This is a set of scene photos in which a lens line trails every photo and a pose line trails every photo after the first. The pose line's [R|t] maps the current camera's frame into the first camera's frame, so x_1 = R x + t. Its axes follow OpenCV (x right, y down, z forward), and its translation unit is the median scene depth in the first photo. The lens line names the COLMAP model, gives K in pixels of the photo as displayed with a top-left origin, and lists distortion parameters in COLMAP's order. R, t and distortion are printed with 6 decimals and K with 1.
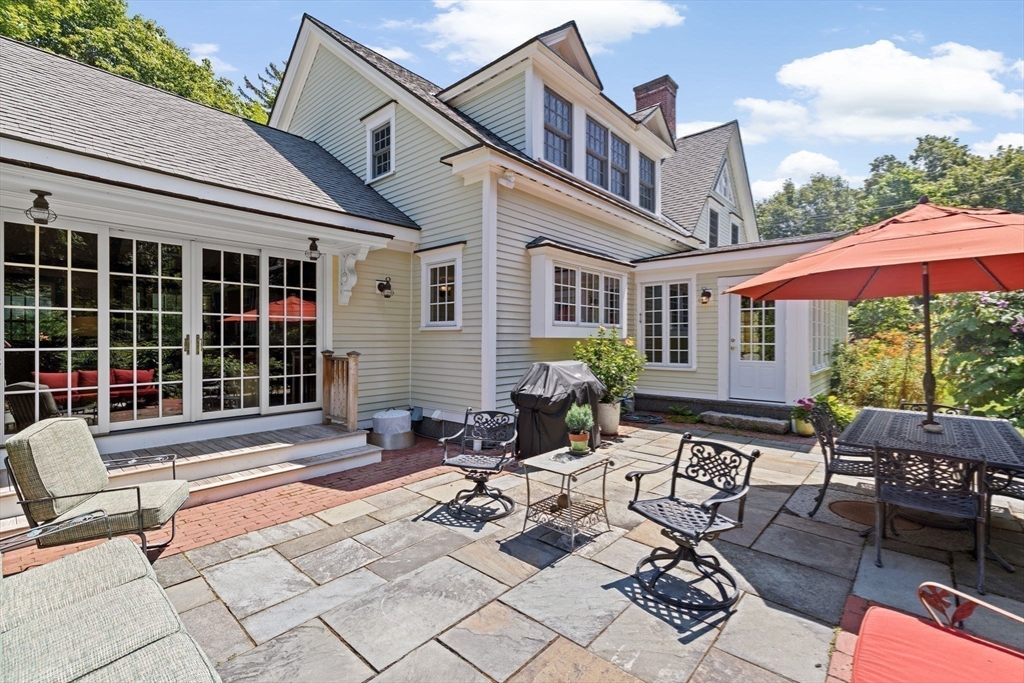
lens RADIAL K [[441.2, 0, 509.9], [0, 441.2, 336.7], [0, 0, 1]] dist [-0.000240, -0.000008]
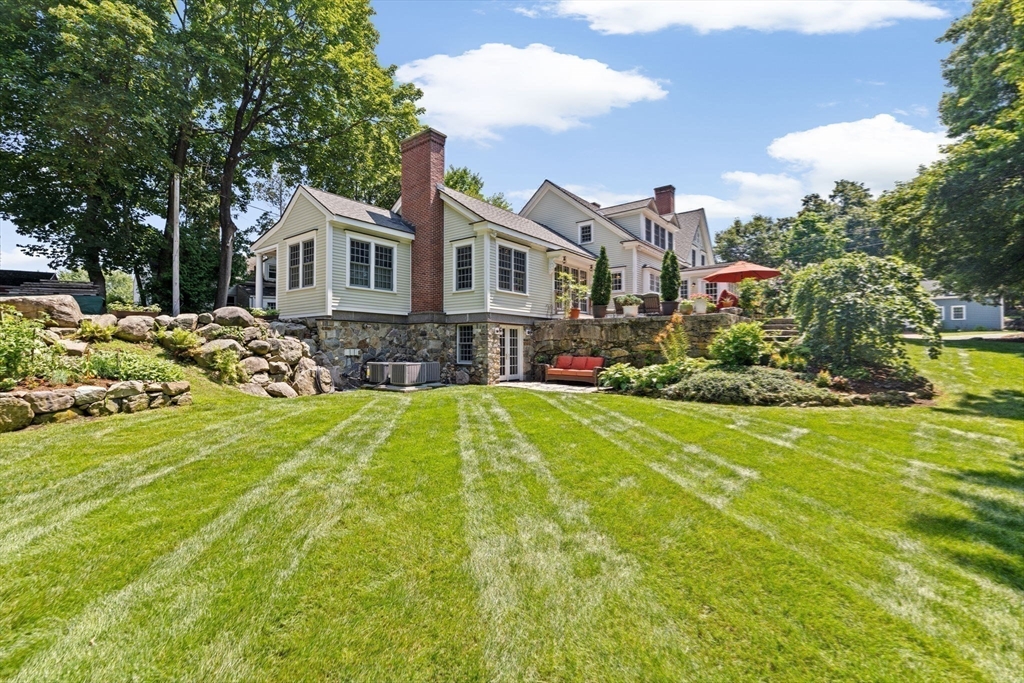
lens RADIAL K [[434.7, 0, 509.7], [0, 434.7, 344.0], [0, 0, 1]] dist [-0.000186, 0.000019]
pose [[0.998383, -0.000376, 0.056838, -0.214570], [0.000587, 0.999993, -0.003704, 0.071250], [-0.056836, 0.003731, 0.998377, -0.412600]]
